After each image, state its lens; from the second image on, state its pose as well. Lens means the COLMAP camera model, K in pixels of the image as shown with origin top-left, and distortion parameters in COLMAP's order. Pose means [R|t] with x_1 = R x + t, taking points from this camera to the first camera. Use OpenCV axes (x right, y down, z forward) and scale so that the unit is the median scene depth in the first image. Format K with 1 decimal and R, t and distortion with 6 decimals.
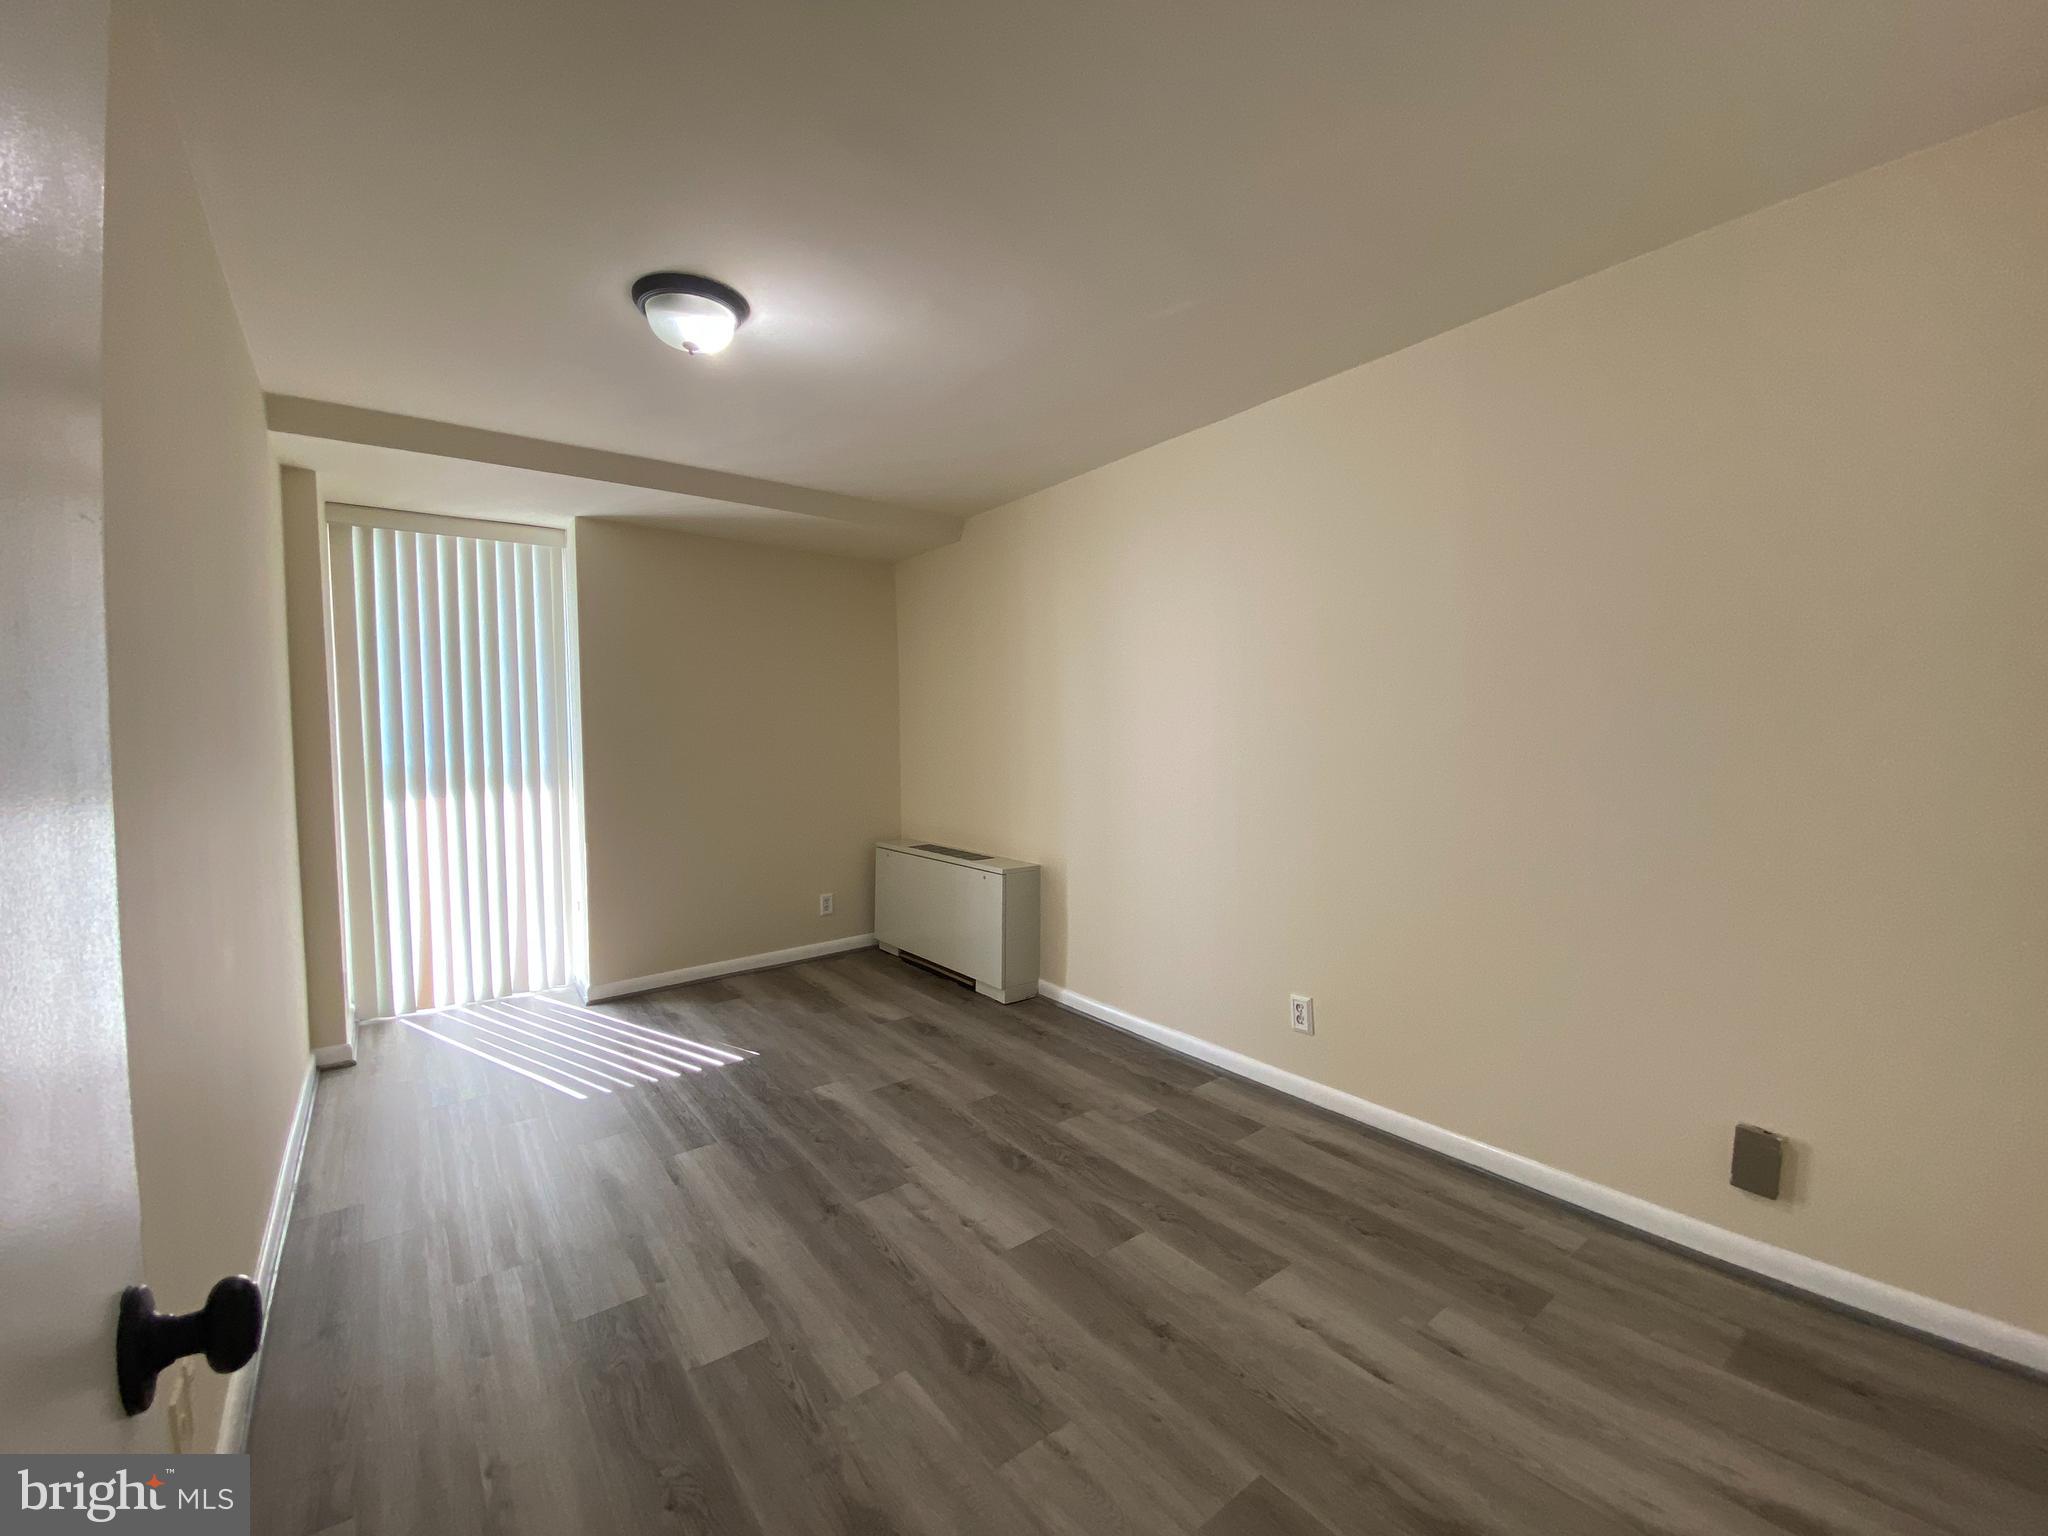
lens RADIAL K [[827.3, 0, 1019.8], [0, 827.3, 764.5], [0, 0, 1]] dist [0.028816, -0.024507]
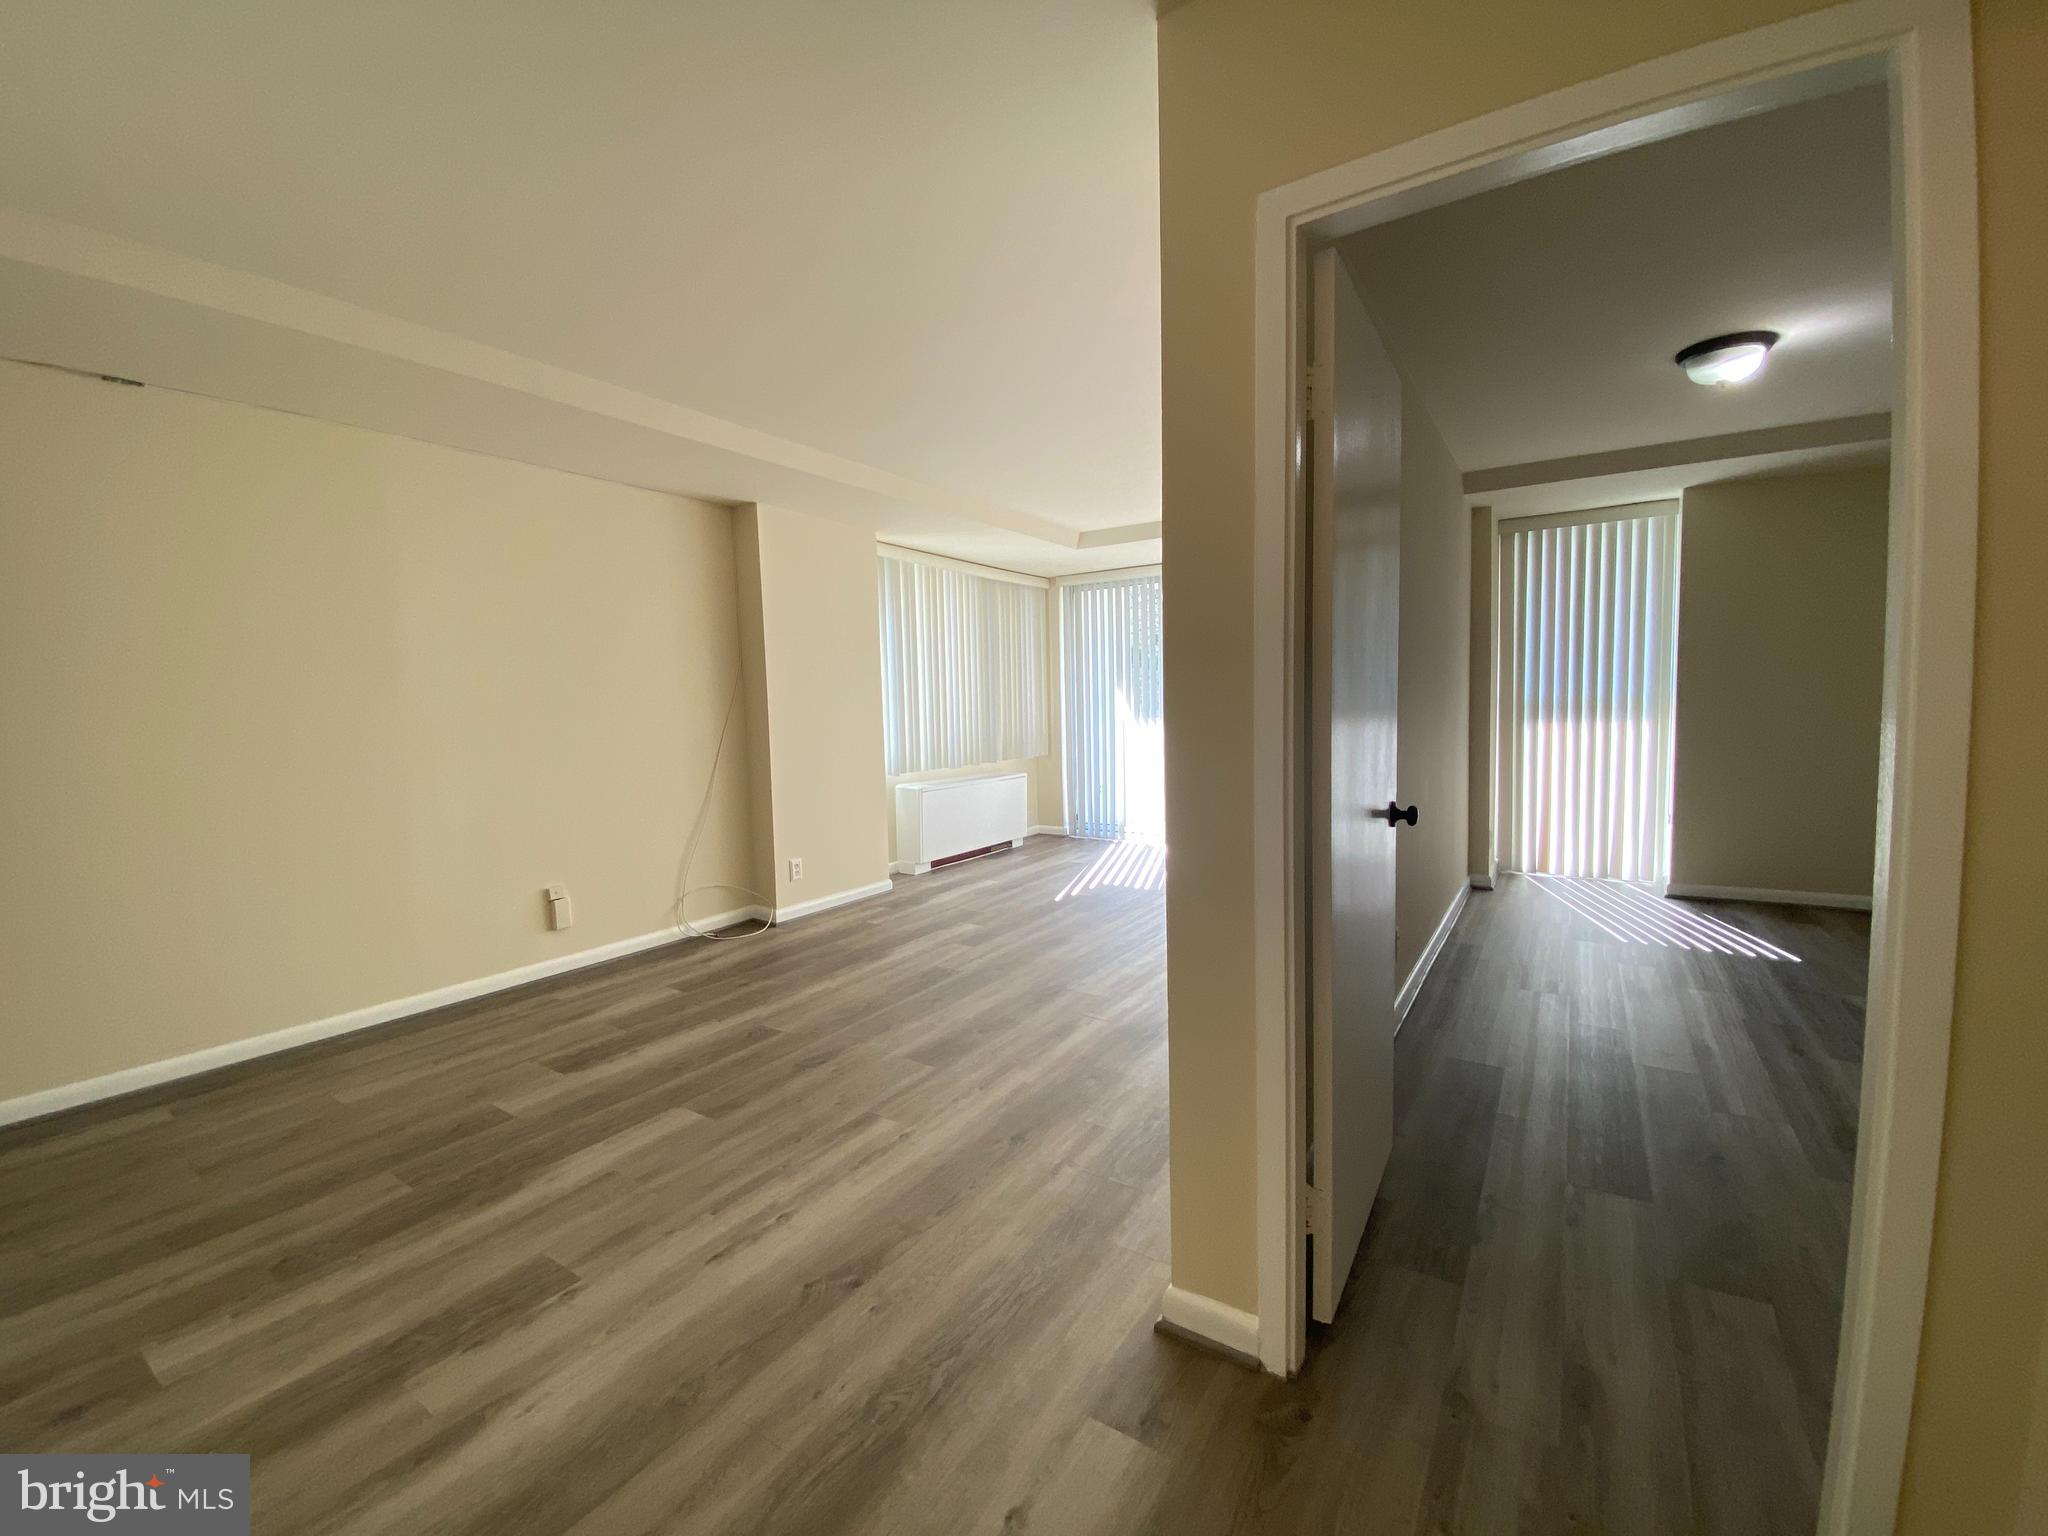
lens RADIAL K [[827.3, 0, 1019.8], [0, 827.3, 764.5], [0, 0, 1]] dist [0.028816, -0.024507]
pose [[0.333217, 0.077061, -0.939696, 0.303038], [-0.008803, 0.996865, 0.078627, 0.008053], [0.942809, -0.017927, 0.332851, -0.297683]]
